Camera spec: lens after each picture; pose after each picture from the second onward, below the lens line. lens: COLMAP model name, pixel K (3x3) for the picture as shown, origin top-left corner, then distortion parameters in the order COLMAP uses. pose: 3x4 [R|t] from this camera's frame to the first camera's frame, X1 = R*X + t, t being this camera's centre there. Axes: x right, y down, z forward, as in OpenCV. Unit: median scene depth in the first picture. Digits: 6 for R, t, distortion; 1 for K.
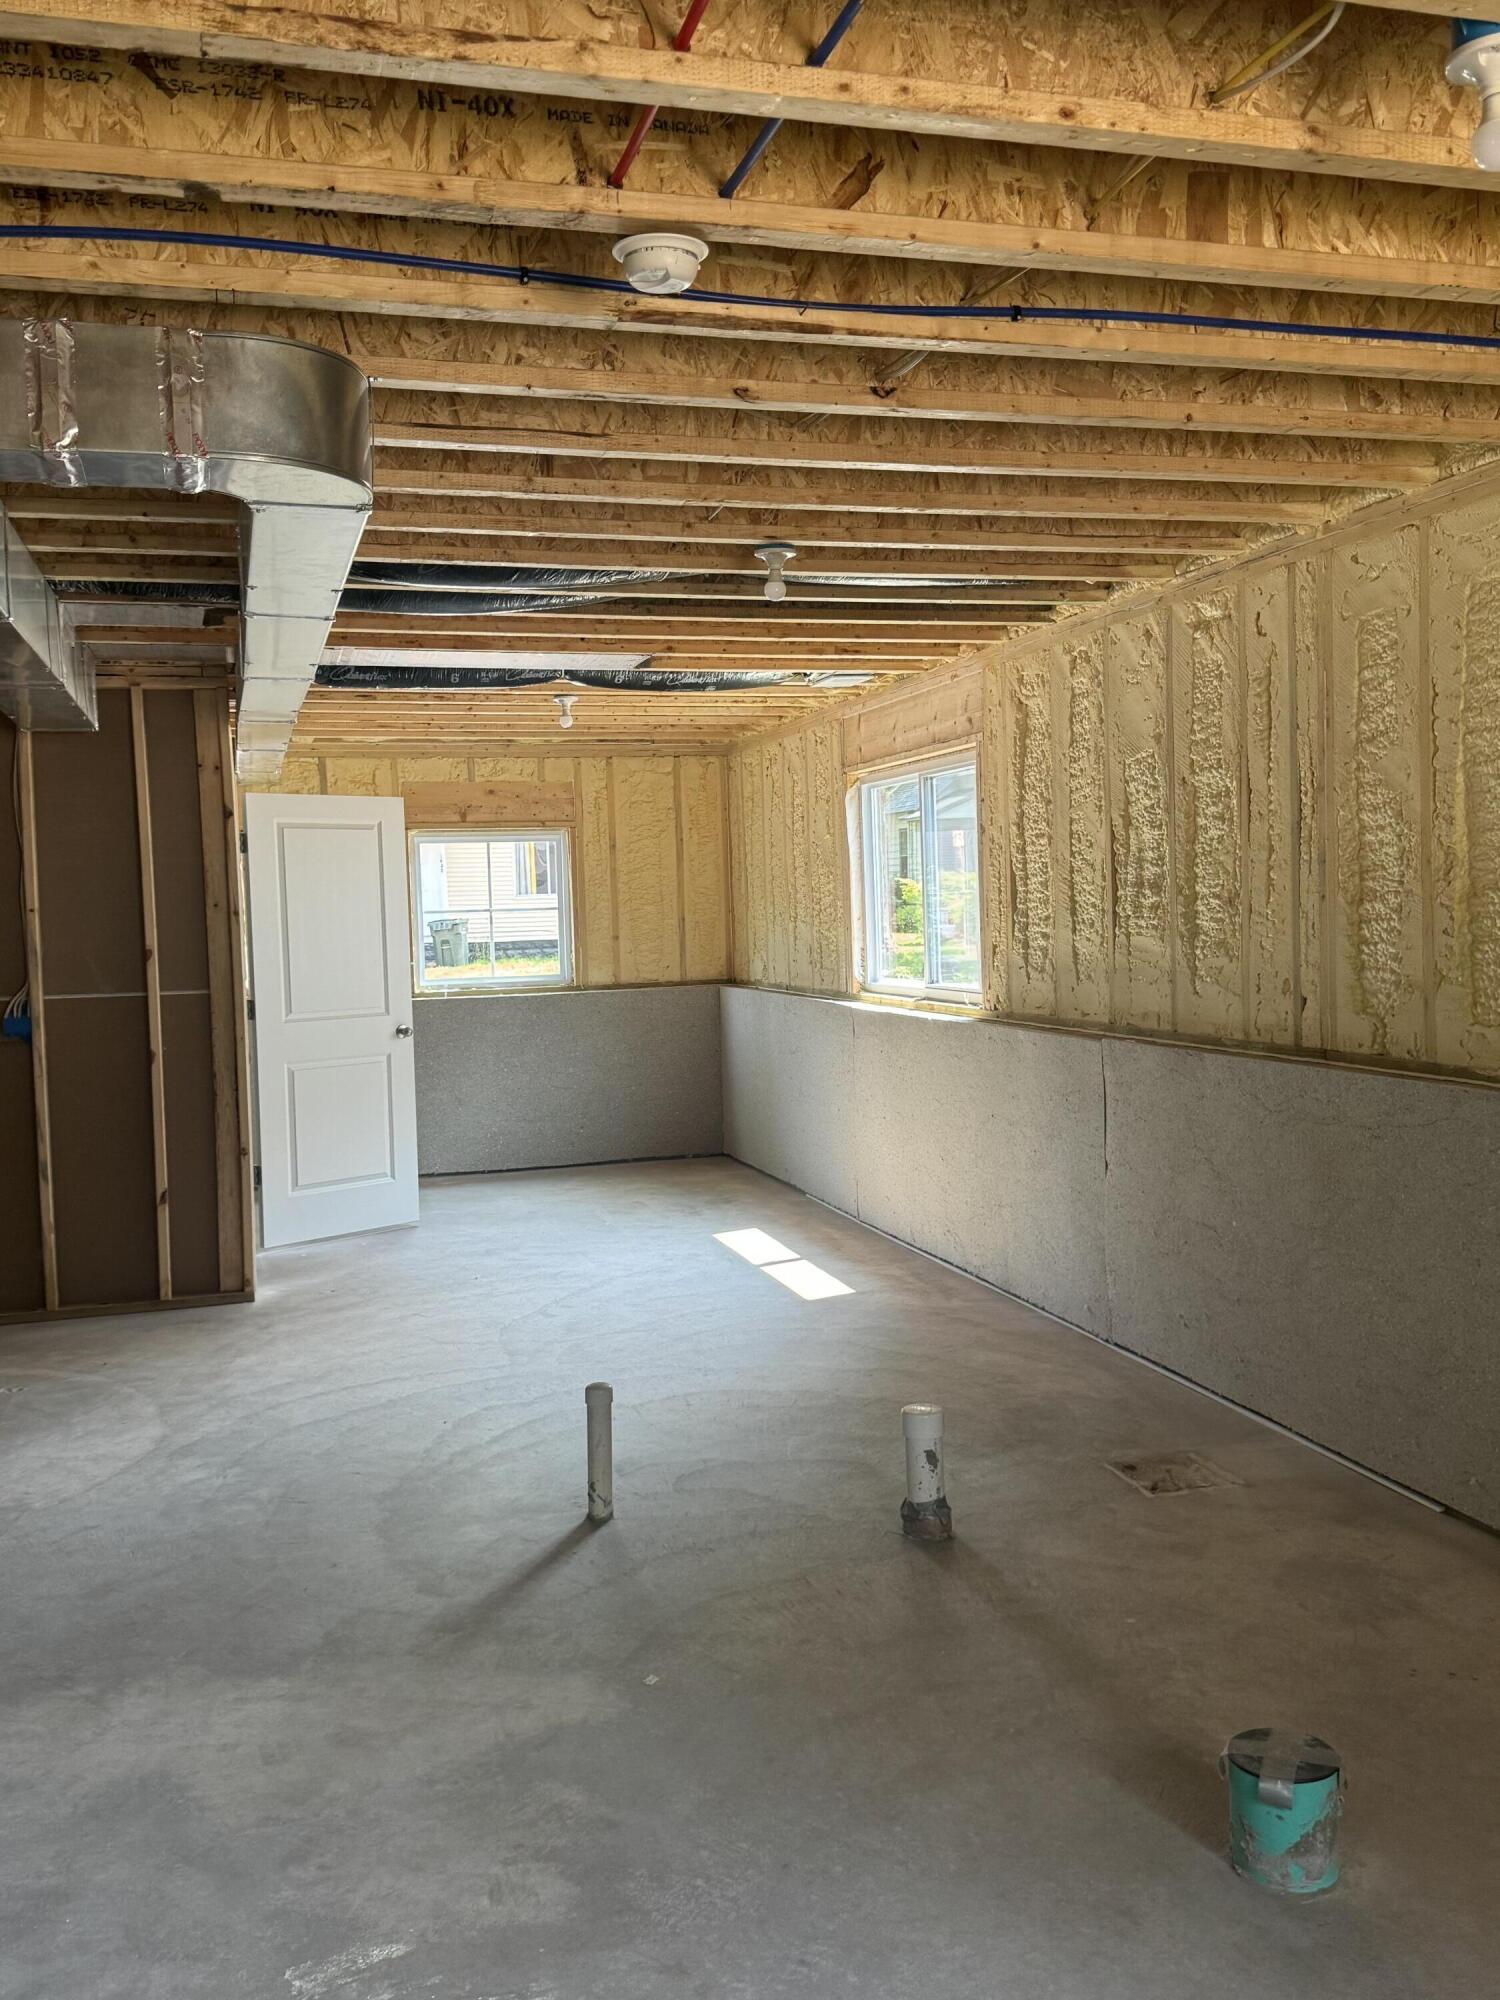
lens RADIAL K [[1752.6, 0, 750.0], [0, 1752.6, 1000.0], [0, 0, 1]] dist [0.125941, -0.219668]
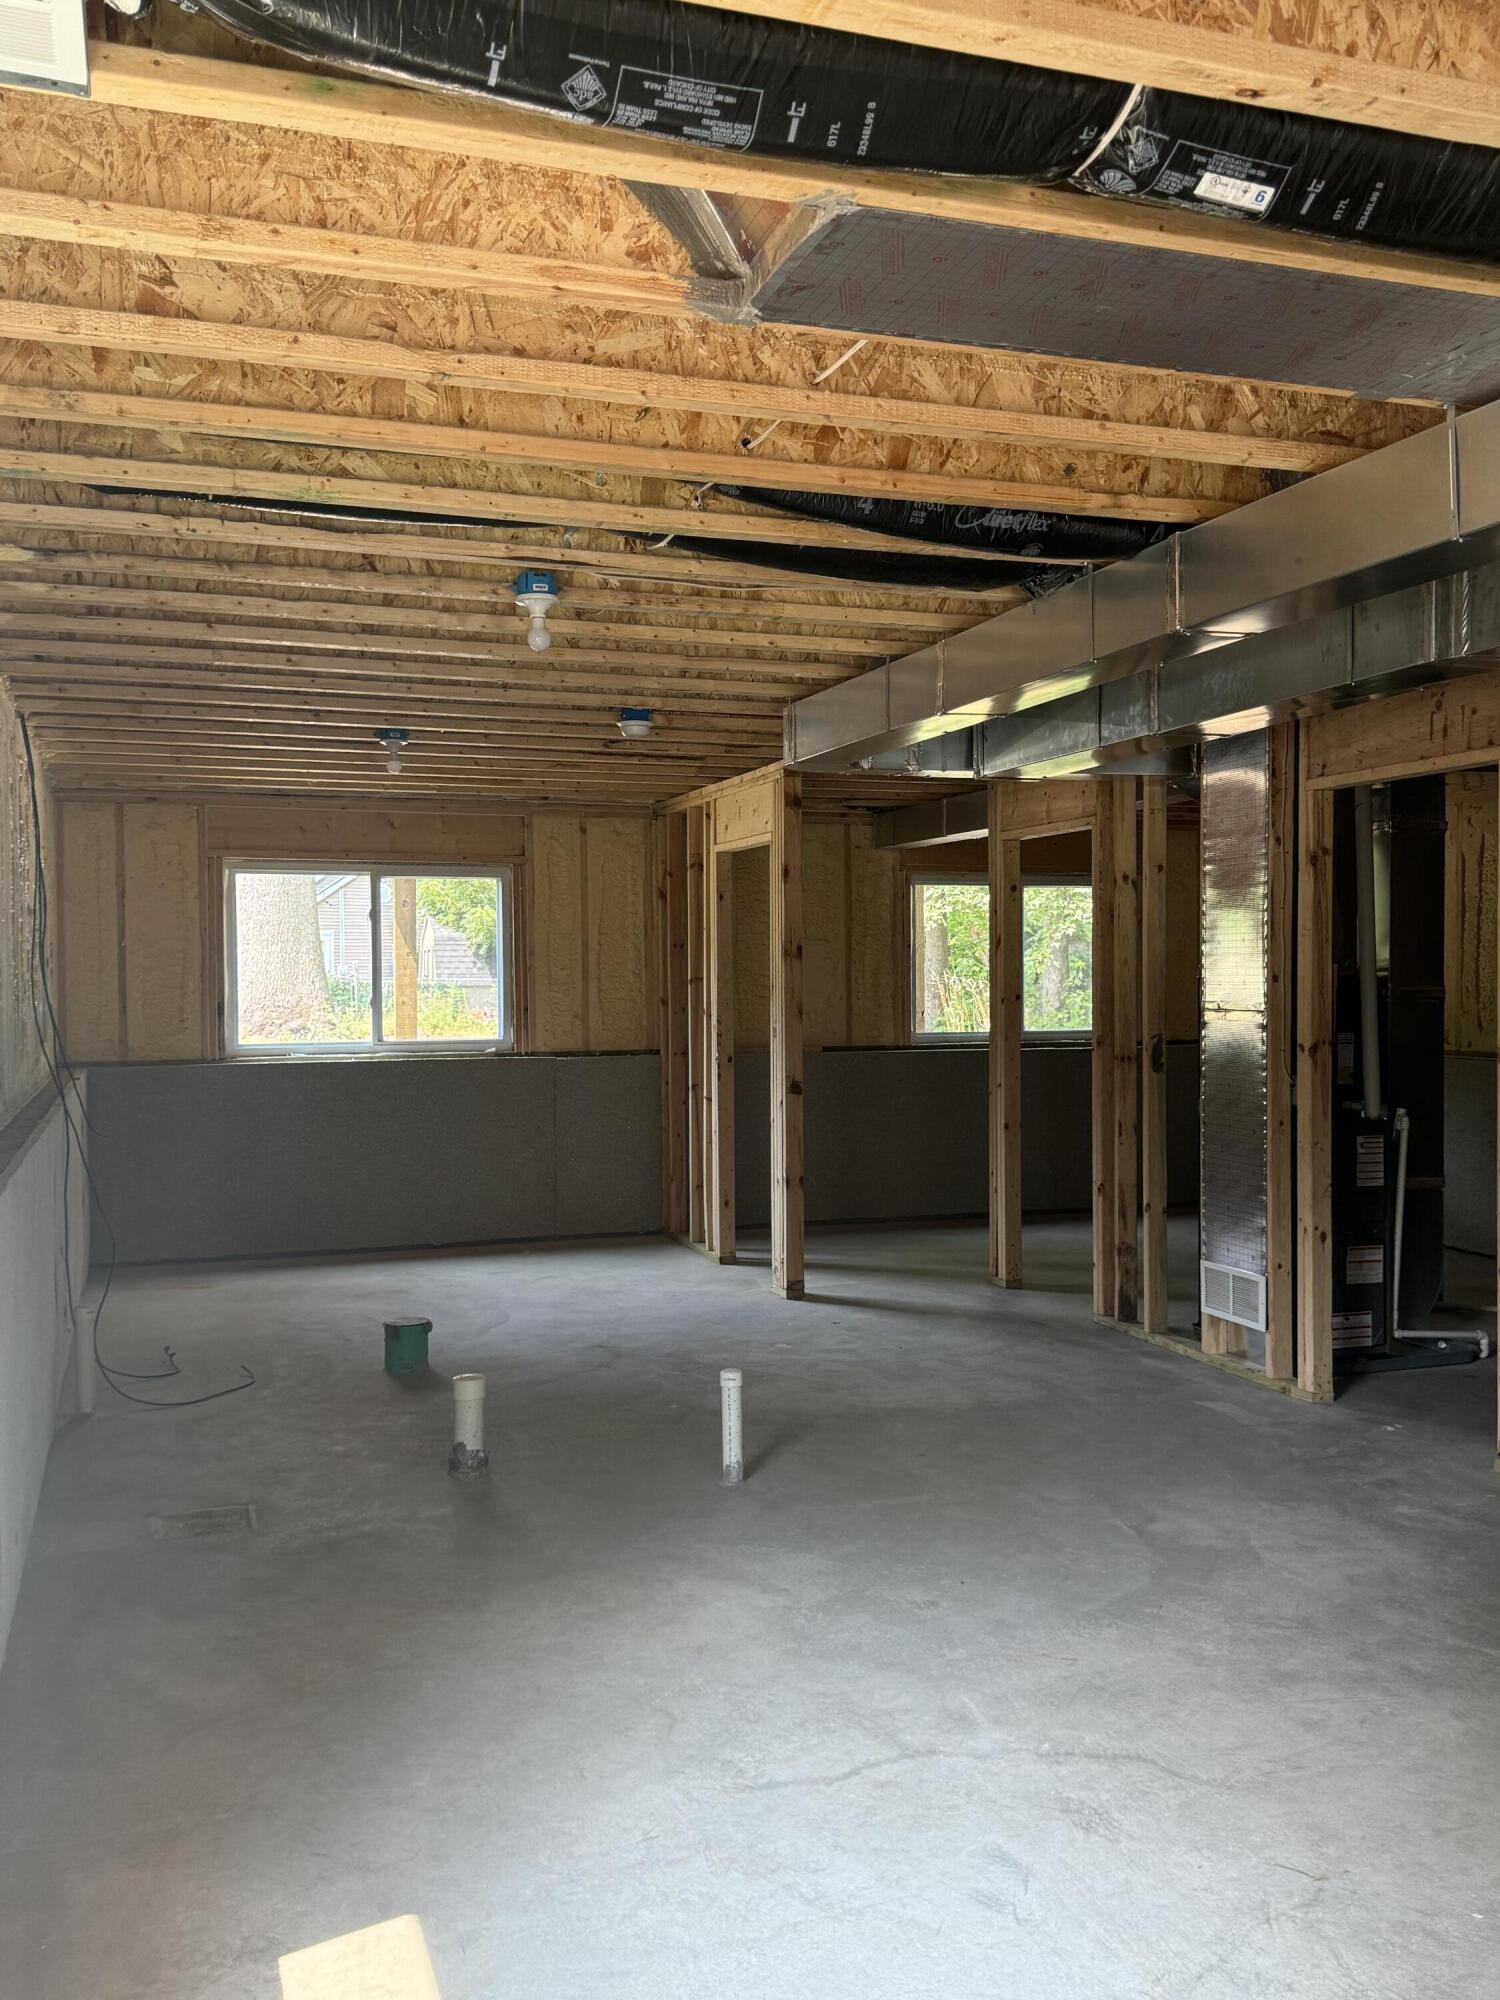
lens RADIAL K [[1752.6, 0, 750.0], [0, 1752.6, 1000.0], [0, 0, 1]] dist [0.125941, -0.219668]
pose [[-0.998526, 0.036054, -0.040578, -0.055174], [0.033233, 0.997121, 0.068160, -0.104811], [0.042918, 0.066711, -0.996849, 2.023495]]
